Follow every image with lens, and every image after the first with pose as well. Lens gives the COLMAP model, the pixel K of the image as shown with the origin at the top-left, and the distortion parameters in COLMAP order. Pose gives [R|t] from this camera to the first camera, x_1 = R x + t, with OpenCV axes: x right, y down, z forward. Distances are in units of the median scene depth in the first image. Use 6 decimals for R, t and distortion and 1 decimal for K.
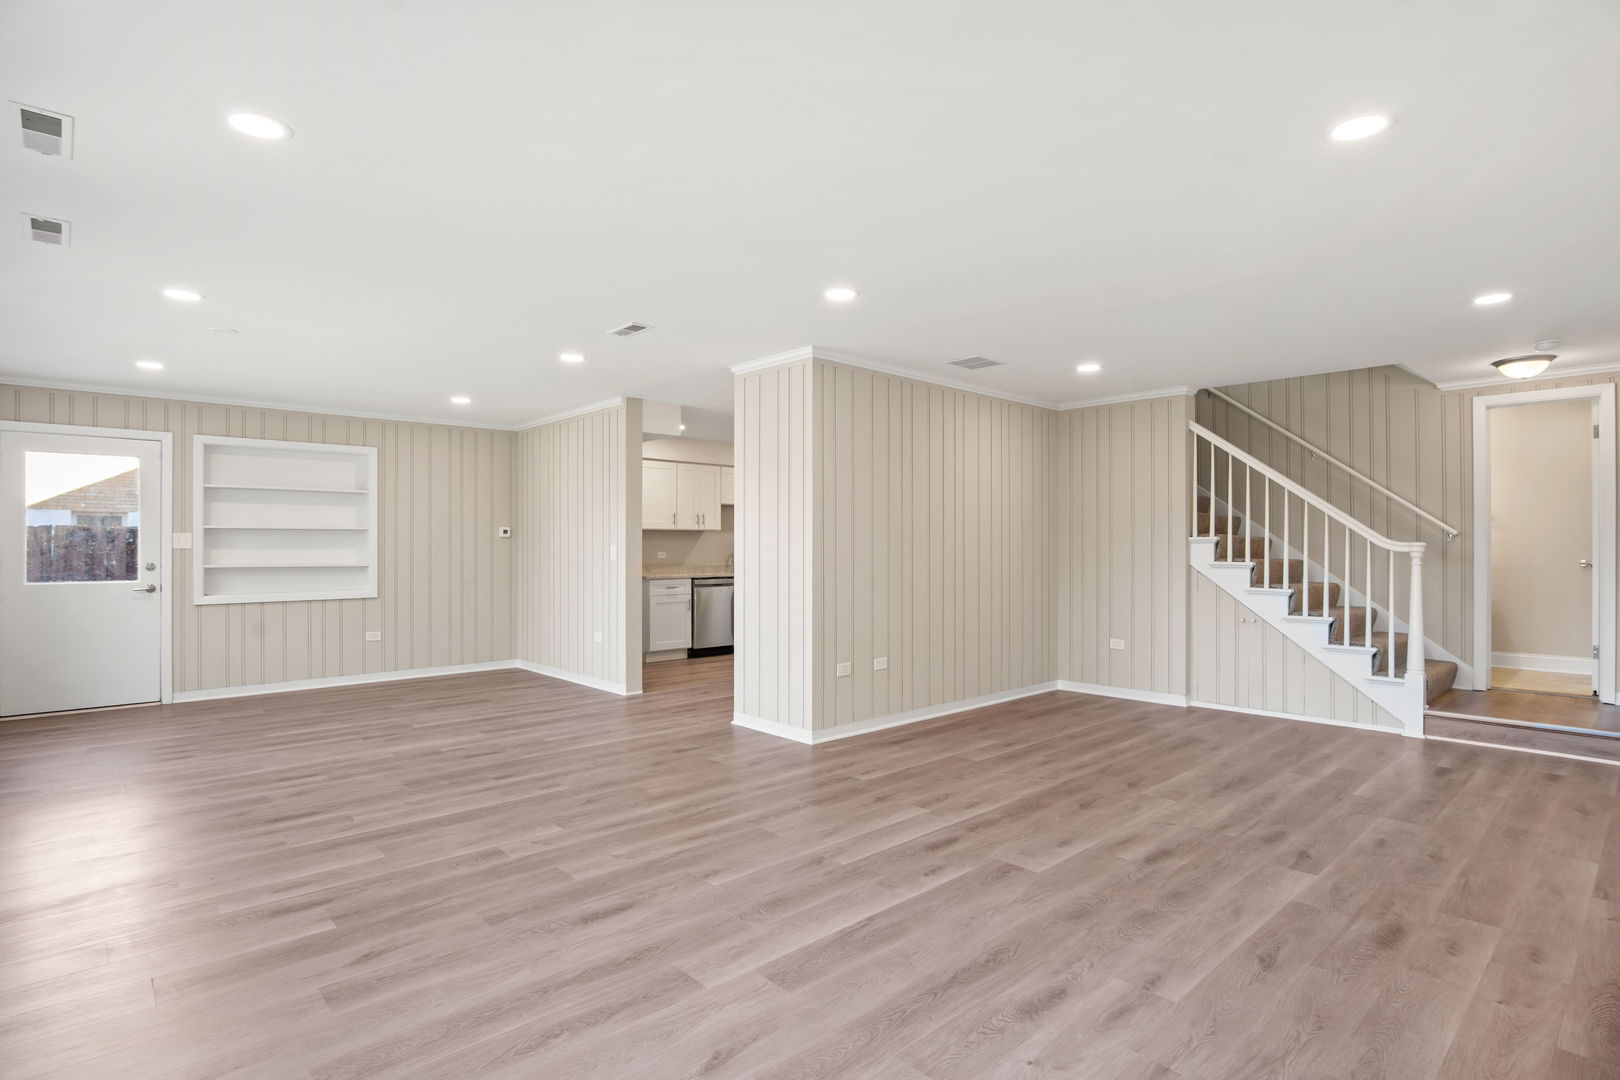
lens RADIAL K [[810.9, 0, 810.0], [0, 810.9, 540.0], [0, 0, 1]] dist [-0.015684, 0.000007]
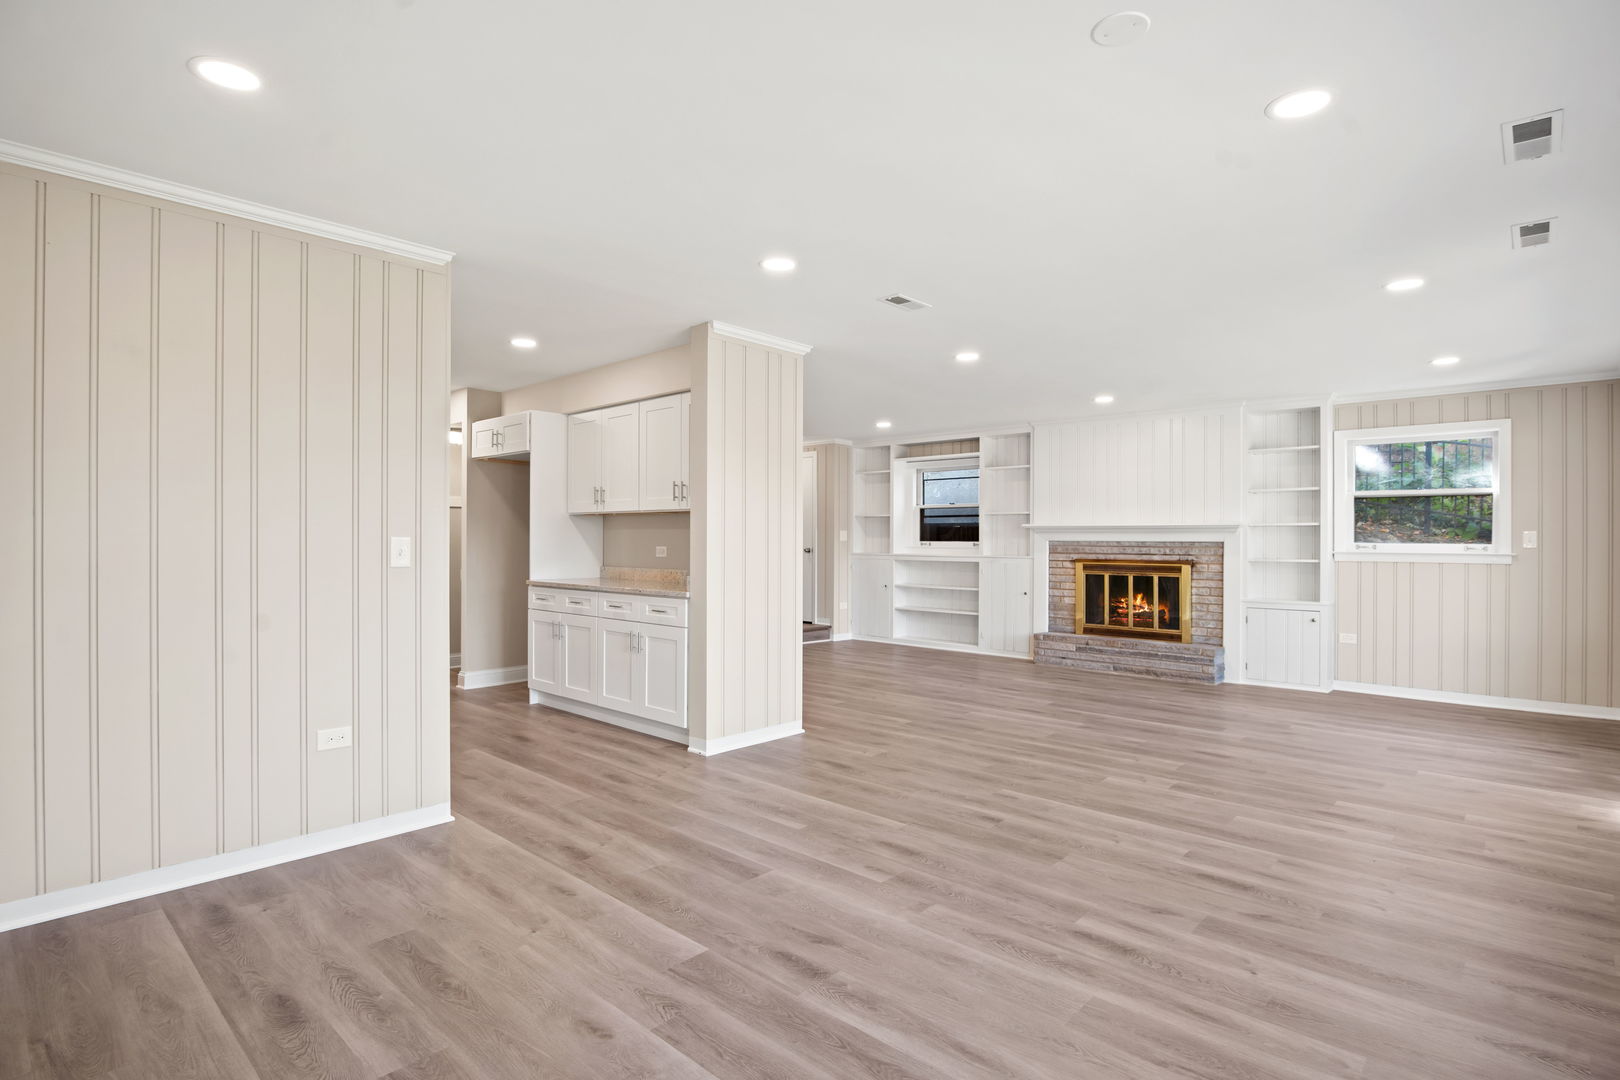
lens RADIAL K [[810.9, 0, 810.0], [0, 810.9, 540.0], [0, 0, 1]] dist [-0.015684, 0.000007]
pose [[-0.079171, -0.003187, 0.996856, -1.297406], [-0.013597, 0.999905, 0.002116, 0.008256], [-0.996768, -0.013387, -0.079207, 1.365368]]
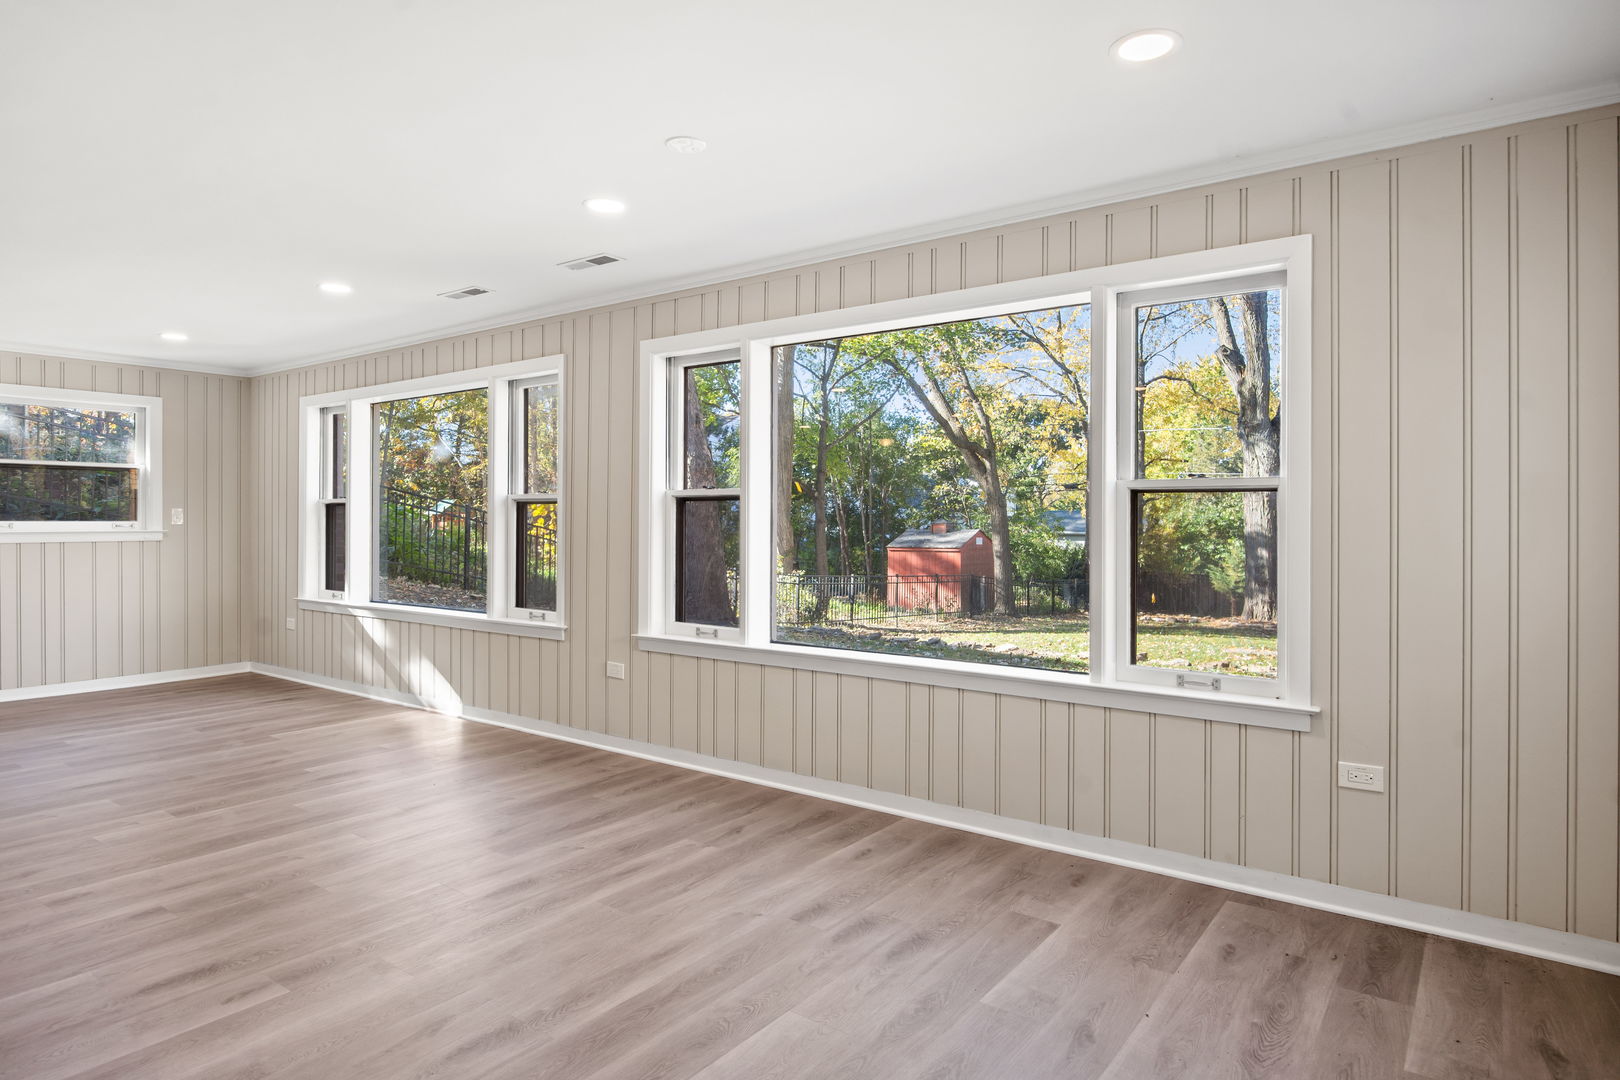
lens RADIAL K [[927.6, 0, 810.0], [0, 927.6, 540.0], [0, 0, 1]] dist [-0.003490, -0.000500]
pose [[-0.982597, -0.000334, -0.185750, -0.787563], [-0.002517, 0.999930, 0.011522, 0.013781], [0.185733, 0.011789, -0.982530, 1.908017]]
